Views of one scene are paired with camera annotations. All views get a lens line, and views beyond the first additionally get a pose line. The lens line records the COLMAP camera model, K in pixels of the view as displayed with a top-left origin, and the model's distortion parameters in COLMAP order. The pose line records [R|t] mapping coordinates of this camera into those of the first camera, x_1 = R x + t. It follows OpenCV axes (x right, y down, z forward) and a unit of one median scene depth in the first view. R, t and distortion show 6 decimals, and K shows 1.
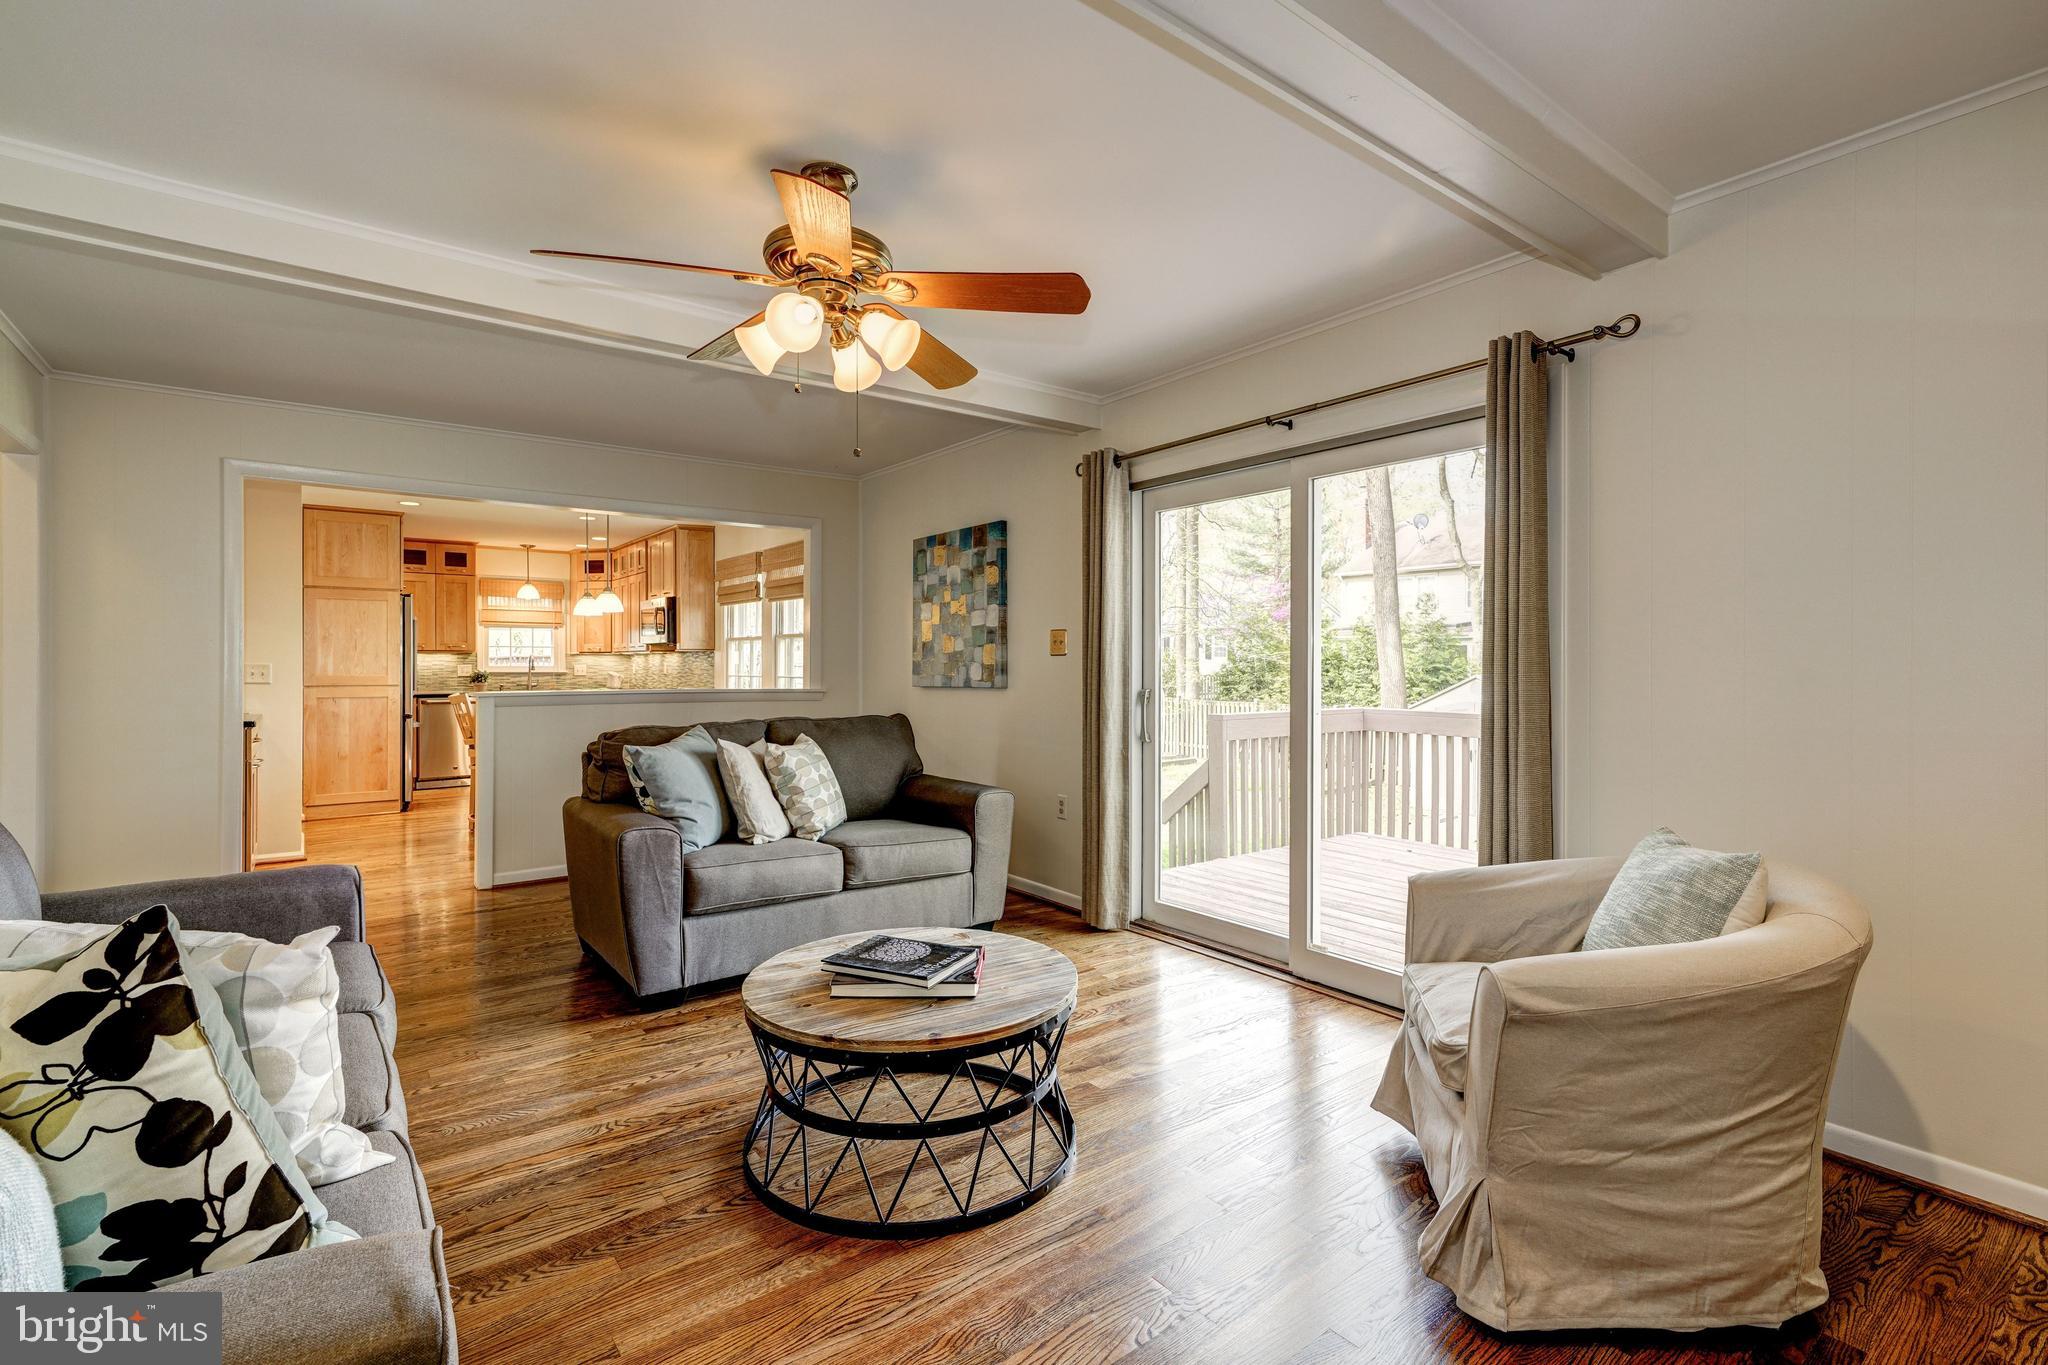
lens RADIAL K [[939.7, 0, 1035.0], [0, 939.7, 666.0], [0, 0, 1]] dist [0.020882, -0.000404]
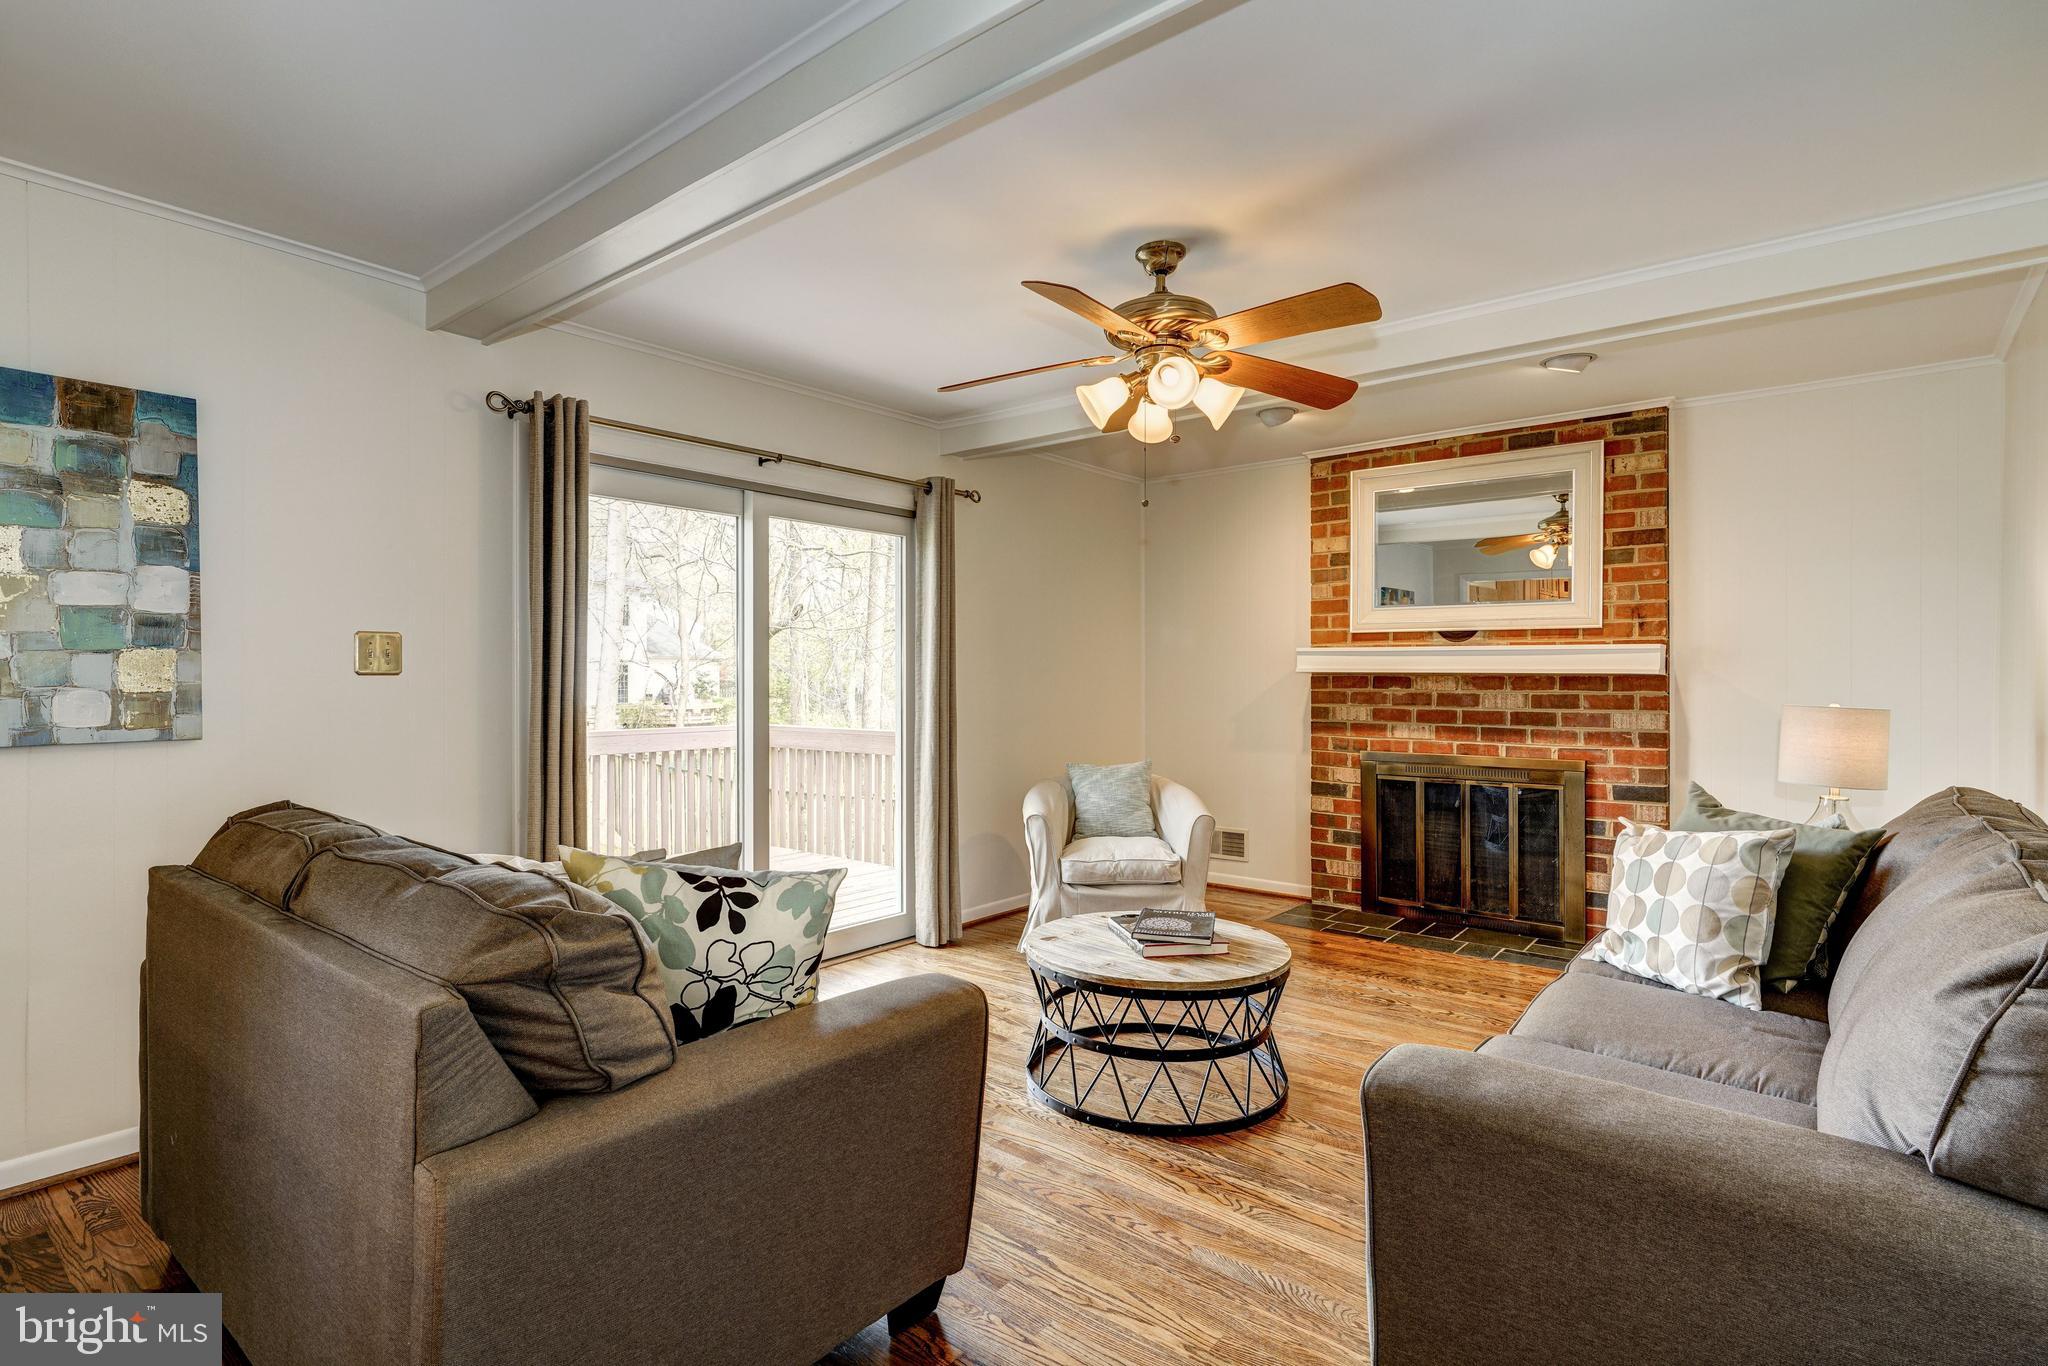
lens RADIAL K [[987.2, 0, 1028.1], [0, 987.2, 680.8], [0, 0, 1]] dist [0.002359, 0.000659]
pose [[-0.217783, -0.004589, 0.975986, -0.432771], [-0.000340, 0.999989, 0.004626, -0.006457], [-0.975997, 0.000675, -0.217783, 0.463281]]
